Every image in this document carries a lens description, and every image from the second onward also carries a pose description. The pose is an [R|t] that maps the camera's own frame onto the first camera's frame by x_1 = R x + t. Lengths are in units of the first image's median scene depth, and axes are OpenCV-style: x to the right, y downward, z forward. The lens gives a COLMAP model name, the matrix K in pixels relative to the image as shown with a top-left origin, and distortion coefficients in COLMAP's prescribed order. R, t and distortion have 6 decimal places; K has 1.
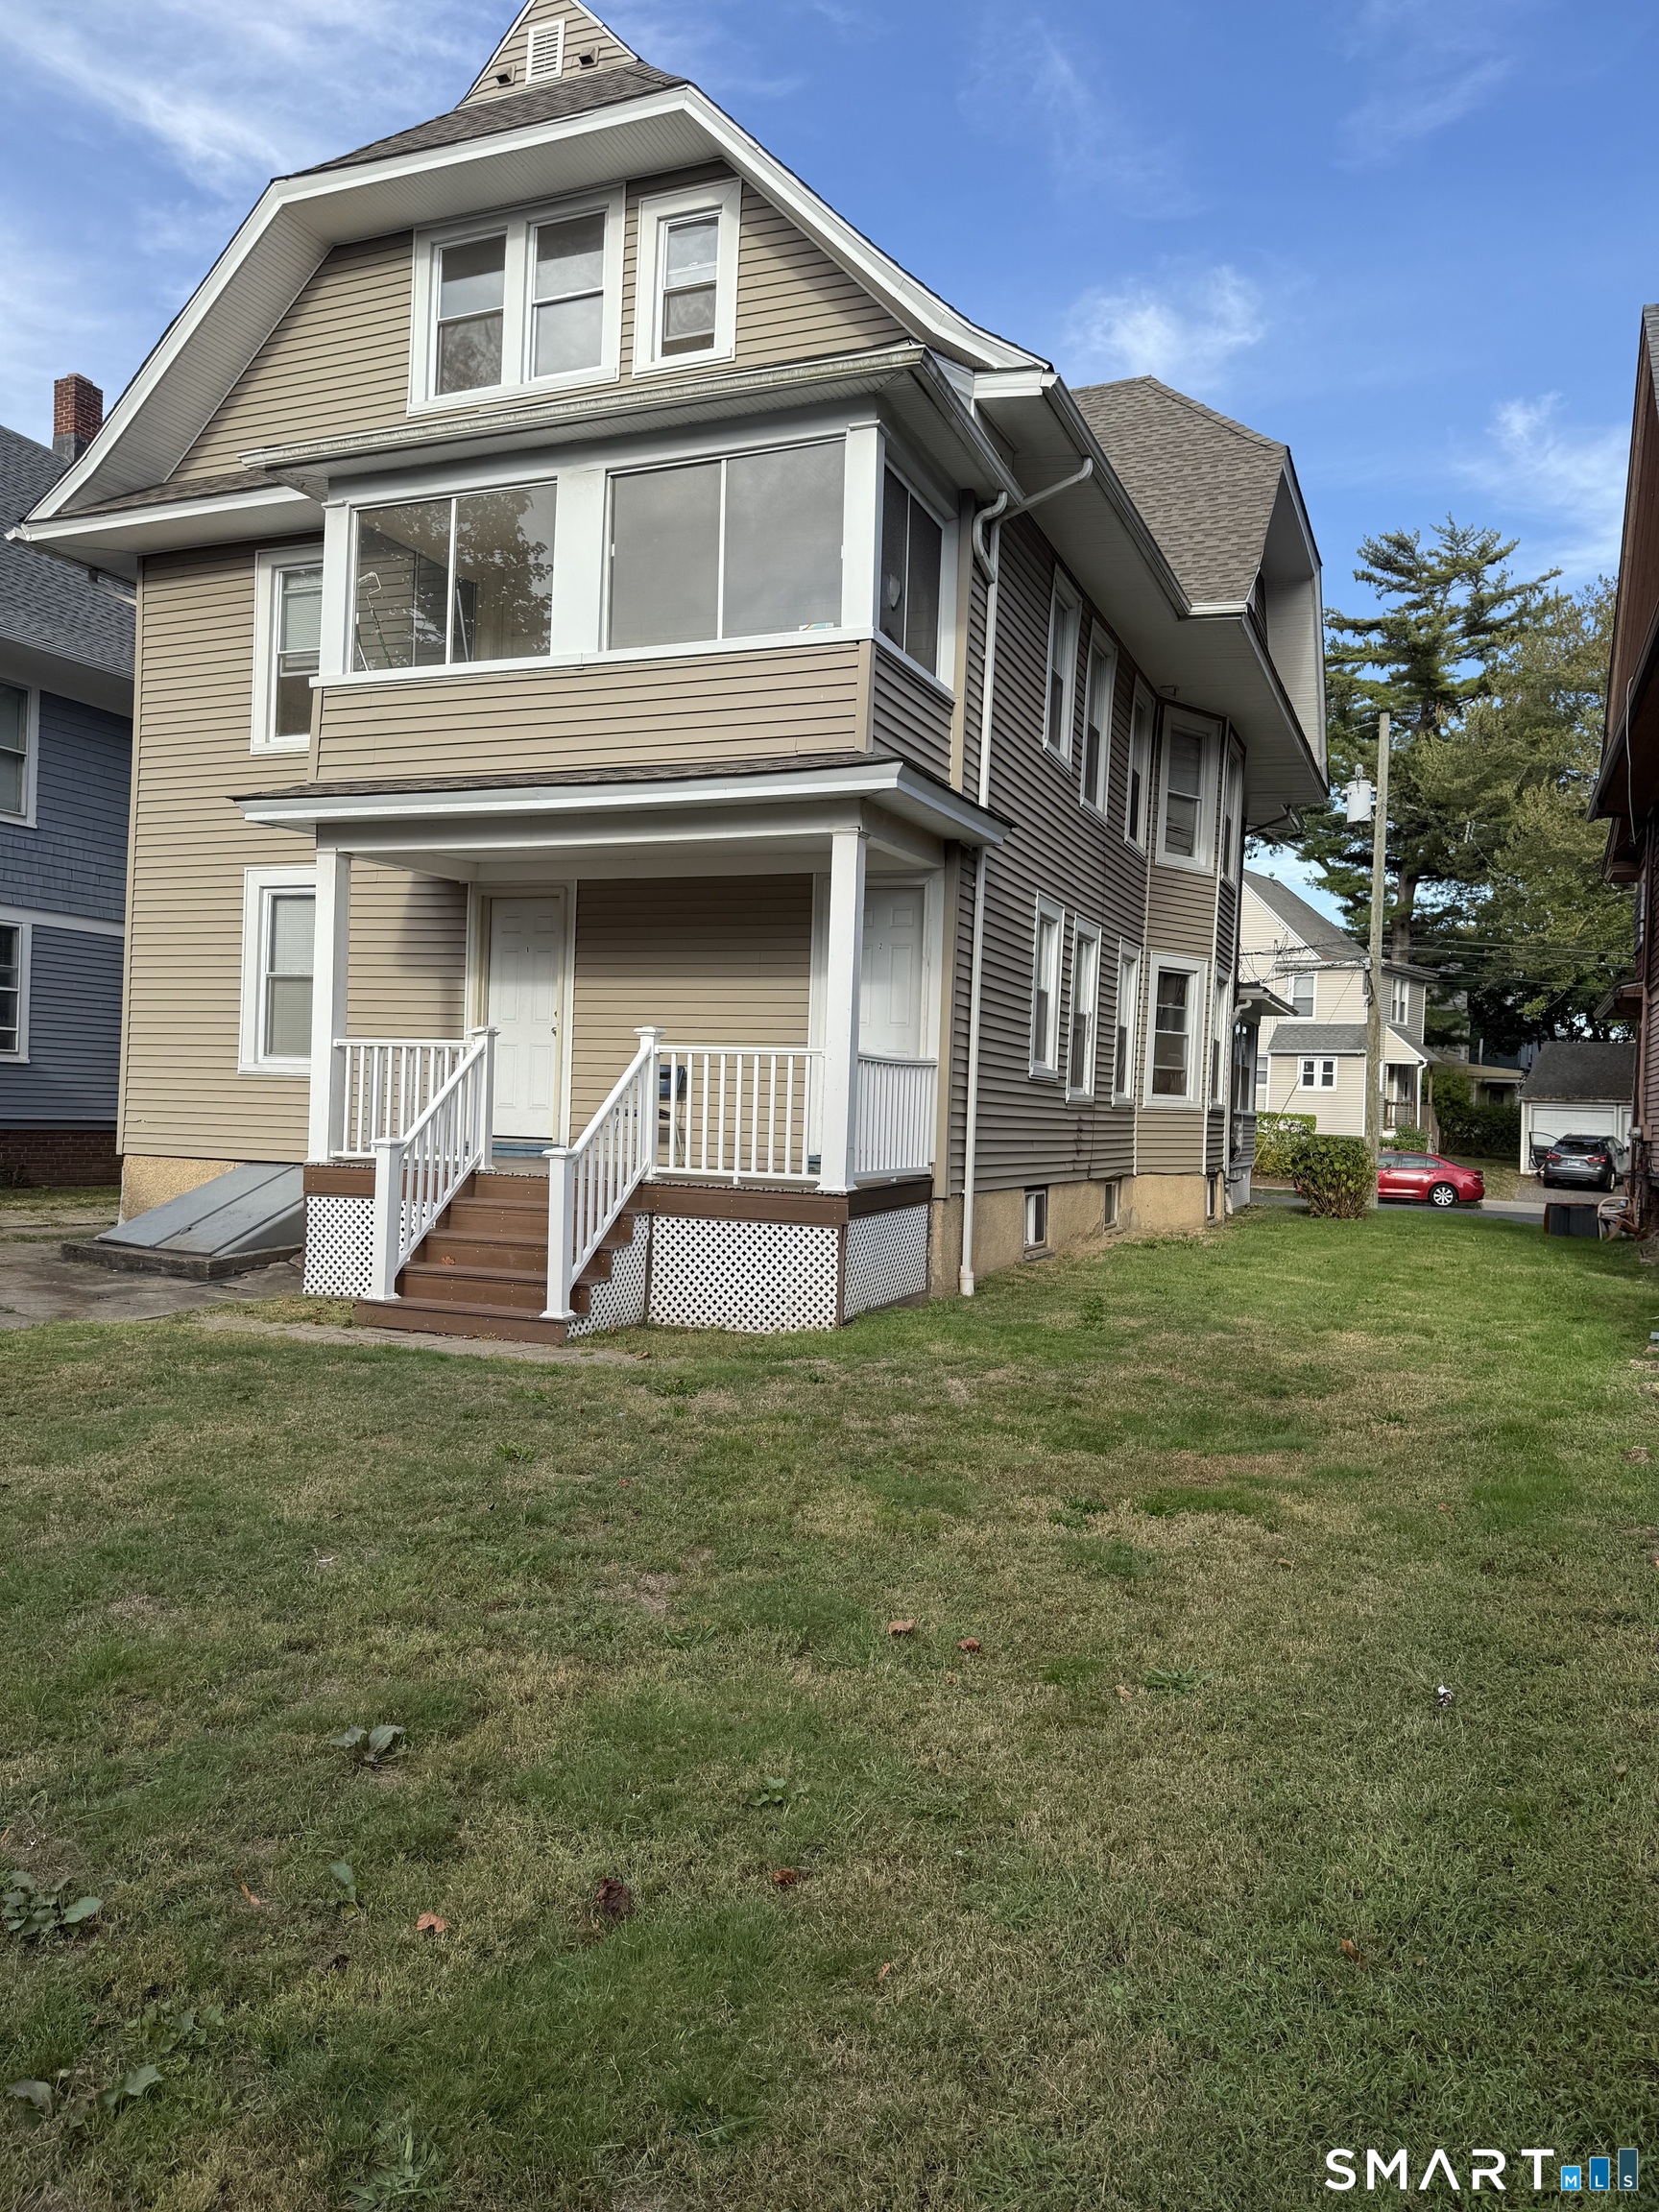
lens RADIAL K [[1566.2, 0, 839.1], [0, 1566.2, 1120.0], [0, 0, 1]] dist [0.036963, -0.046546]
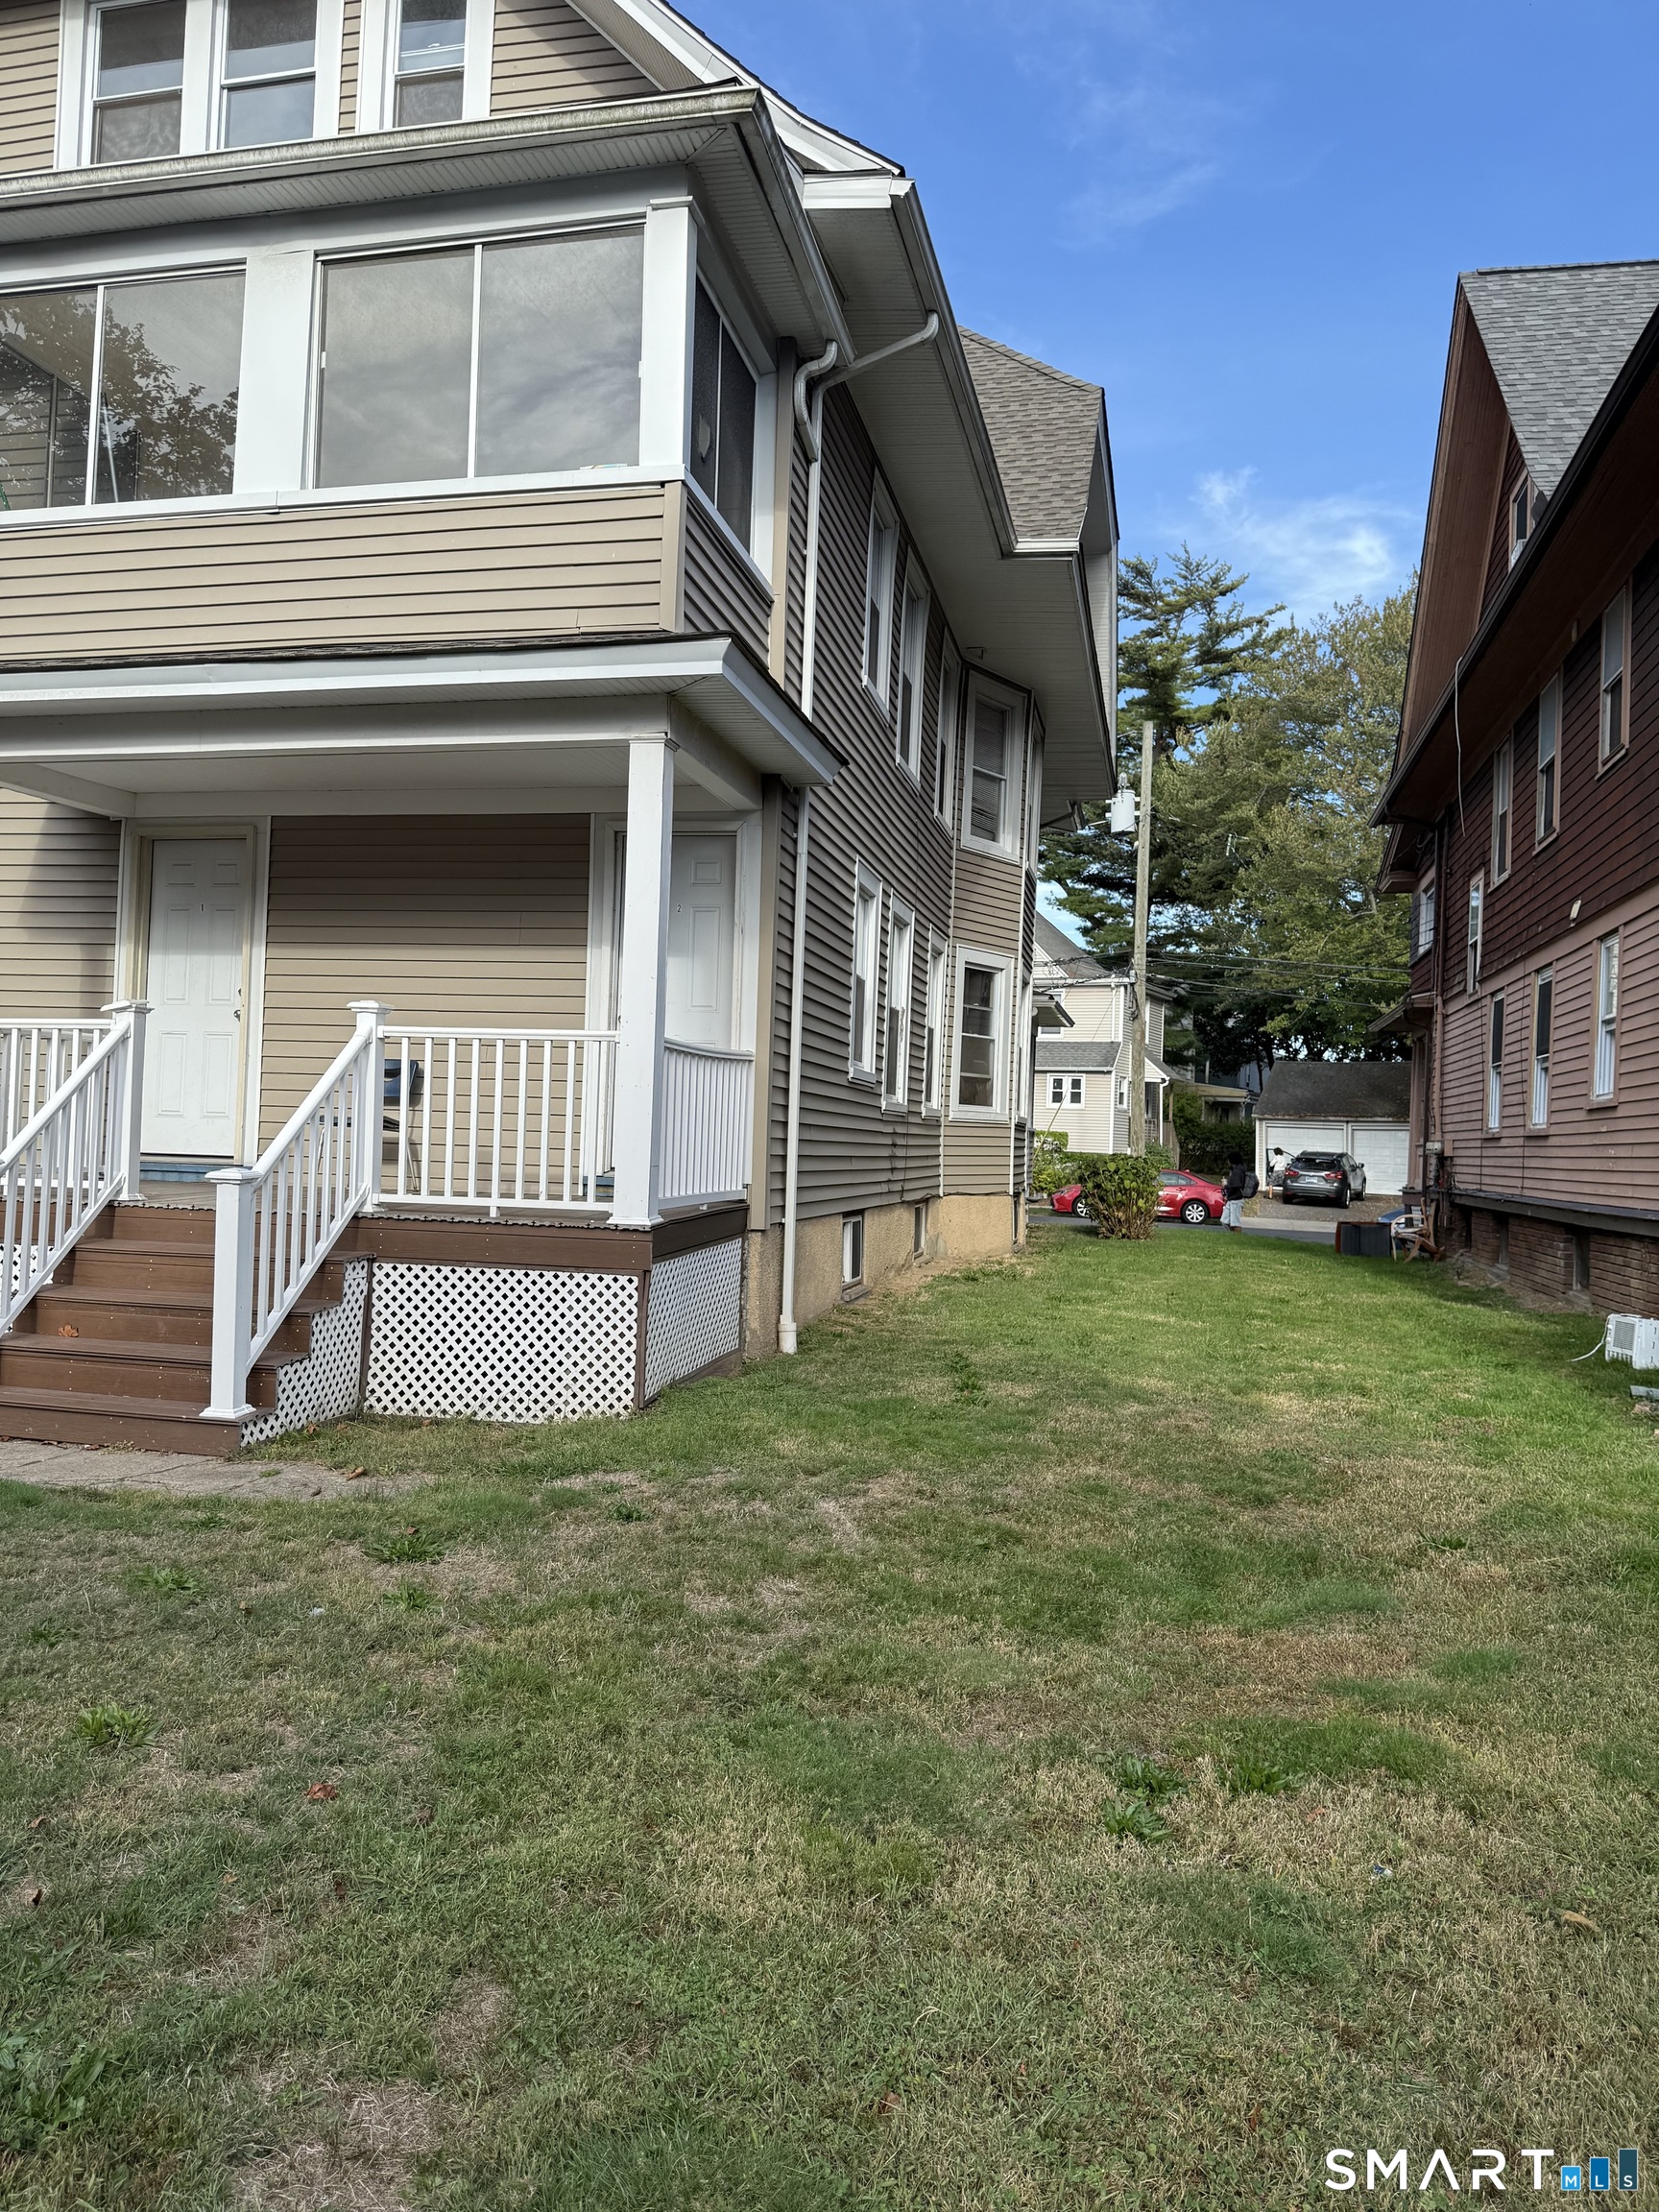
lens RADIAL K [[1566.2, 0, 829.8], [0, 1566.2, 1091.0], [0, 0, 1]] dist [0.036963, -0.046546]
pose [[0.986505, 0.002362, 0.163712, -0.027252], [0.002778, 0.999510, -0.031162, 0.005074], [-0.163705, 0.031196, 0.986016, 0.224378]]
